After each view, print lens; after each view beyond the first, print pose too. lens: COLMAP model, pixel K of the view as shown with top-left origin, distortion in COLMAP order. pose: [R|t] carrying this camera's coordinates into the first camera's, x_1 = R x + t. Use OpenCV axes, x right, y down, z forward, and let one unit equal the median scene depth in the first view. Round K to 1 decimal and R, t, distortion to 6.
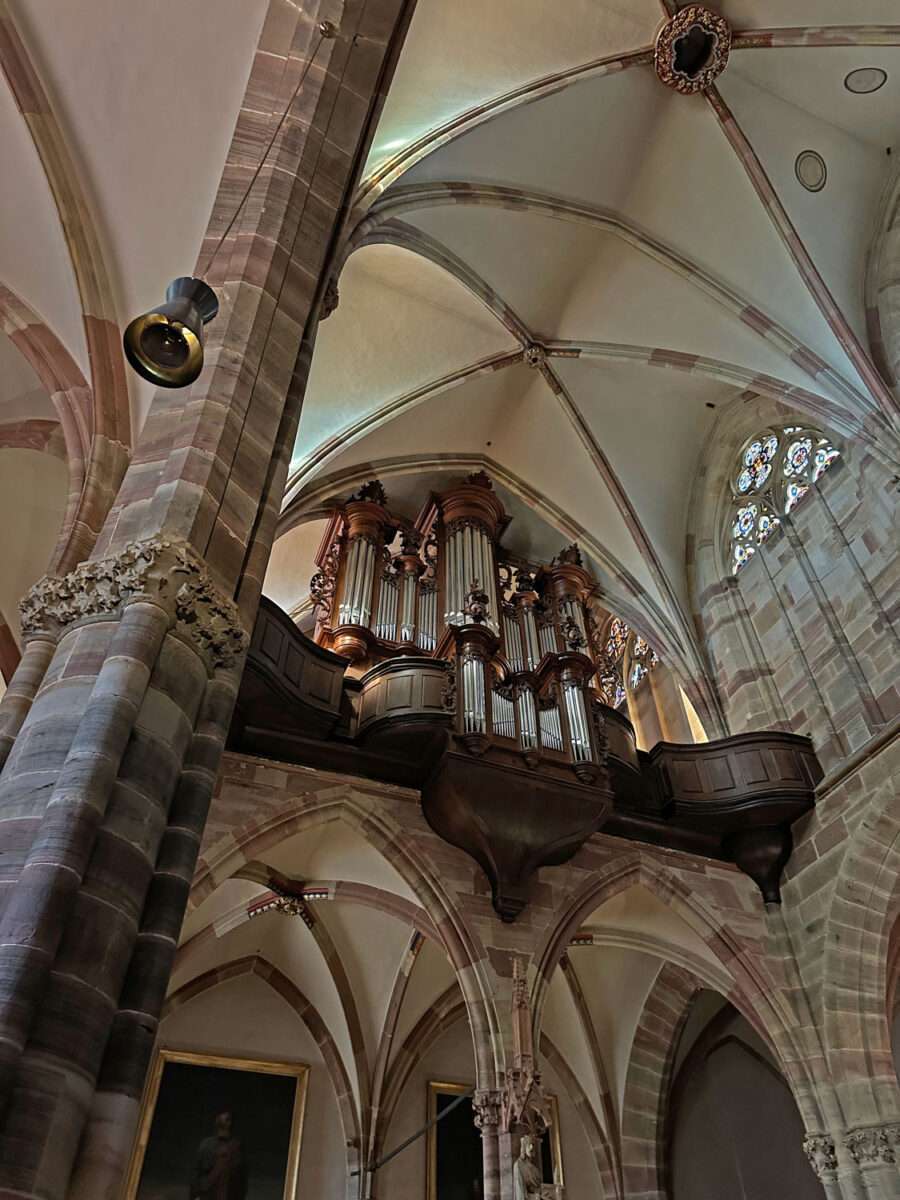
lens RADIAL K [[823.5, 0, 450.0], [0, 823.5, 600.0], [0, 0, 1]] dist [0.076433, -0.118033]
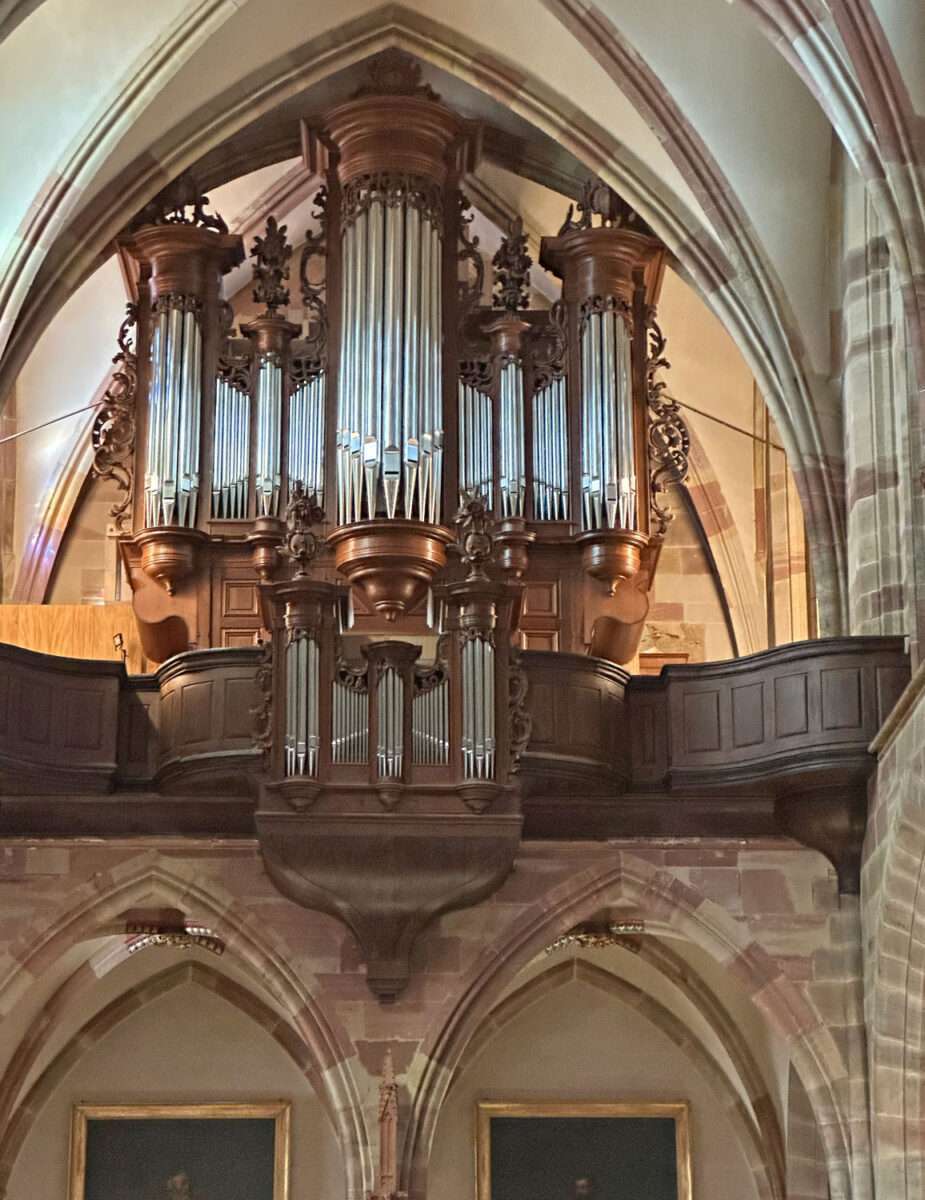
lens RADIAL K [[2965.6, 0, 462.5], [0, 2965.6, 600.0], [0, 0, 1]] dist [0.149393, -0.151199]
pose [[0.934659, -0.100074, -0.341172, 0.978551], [0.255656, 0.856026, 0.449289, -1.001426], [0.247090, -0.507154, 0.825676, -0.910017]]
